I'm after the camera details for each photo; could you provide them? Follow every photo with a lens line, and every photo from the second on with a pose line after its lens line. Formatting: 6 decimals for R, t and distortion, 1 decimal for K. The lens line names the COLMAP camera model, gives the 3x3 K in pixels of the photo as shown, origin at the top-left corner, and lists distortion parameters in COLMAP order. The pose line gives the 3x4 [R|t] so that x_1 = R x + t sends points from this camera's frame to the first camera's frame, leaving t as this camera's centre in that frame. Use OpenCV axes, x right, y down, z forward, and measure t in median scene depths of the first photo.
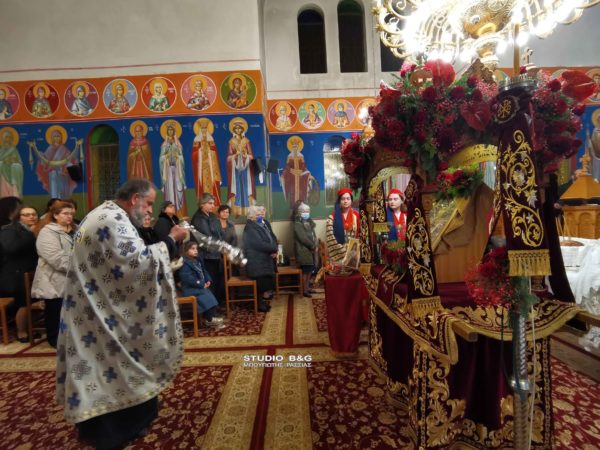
lens RADIAL K [[311.2, 0, 300.1], [0, 311.2, 228.0], [0, 0, 1]] dist [0.003285, -0.055319]
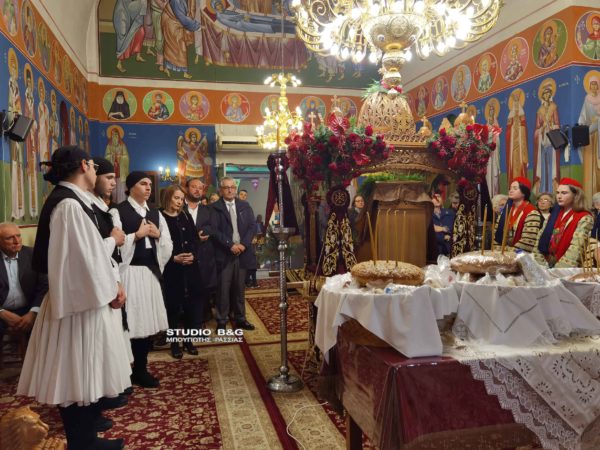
lens RADIAL K [[494.3, 0, 300.0], [0, 494.3, 225.0], [0, 0, 1]] dist [0.026069, -0.002870]
pose [[0.231177, 0.062348, -0.970912, 0.891091], [-0.028728, 0.997947, 0.057244, -0.043686], [0.972488, 0.014659, 0.232493, 0.114137]]
